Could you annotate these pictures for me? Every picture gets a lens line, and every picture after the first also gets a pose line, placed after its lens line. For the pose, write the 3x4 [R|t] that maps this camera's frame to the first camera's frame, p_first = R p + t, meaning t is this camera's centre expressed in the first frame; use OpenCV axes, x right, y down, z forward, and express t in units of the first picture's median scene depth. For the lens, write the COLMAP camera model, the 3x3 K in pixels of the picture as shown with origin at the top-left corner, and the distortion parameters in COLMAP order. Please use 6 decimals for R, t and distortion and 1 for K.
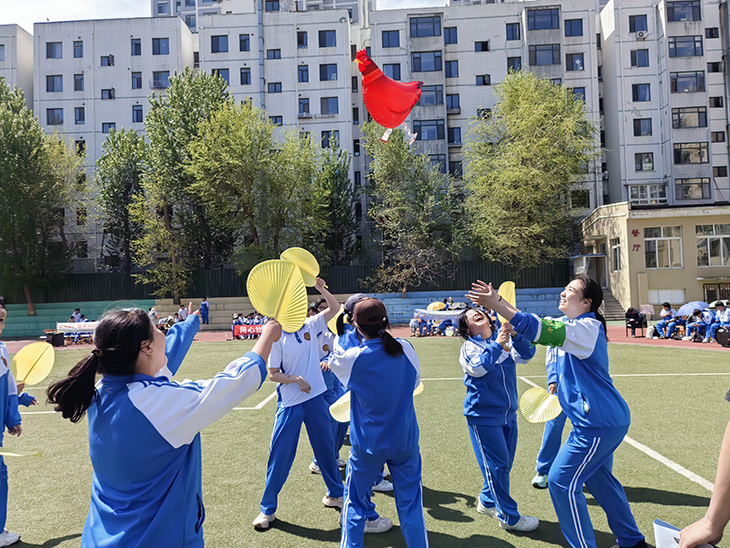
lens RADIAL K [[520.9, 0, 365.0], [0, 520.9, 274.0], [0, 0, 1]] dist [0.046613, -0.052573]
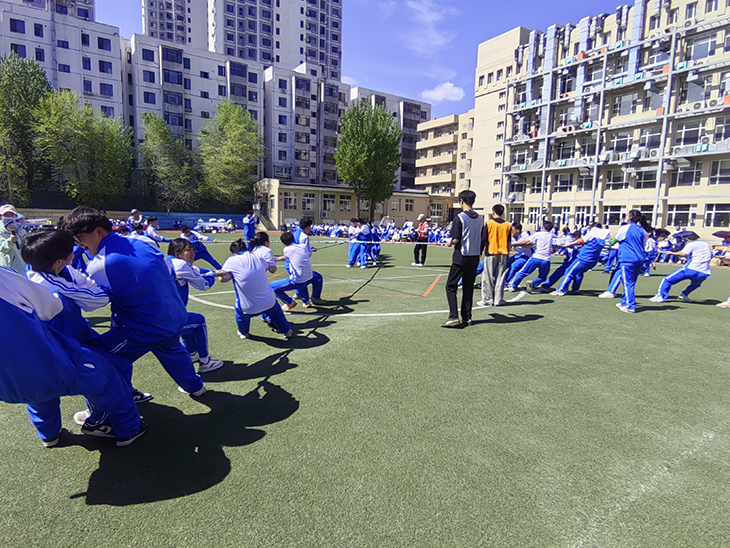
lens RADIAL K [[426.9, 0, 365.0], [0, 426.9, 274.0], [0, 0, 1]] dist [-0.003785, -0.000595]
pose [[0.755430, -0.037907, 0.654132, -0.337028], [-0.071396, 0.987619, 0.139684, -0.012890], [-0.651328, -0.152224, 0.743370, -0.524377]]
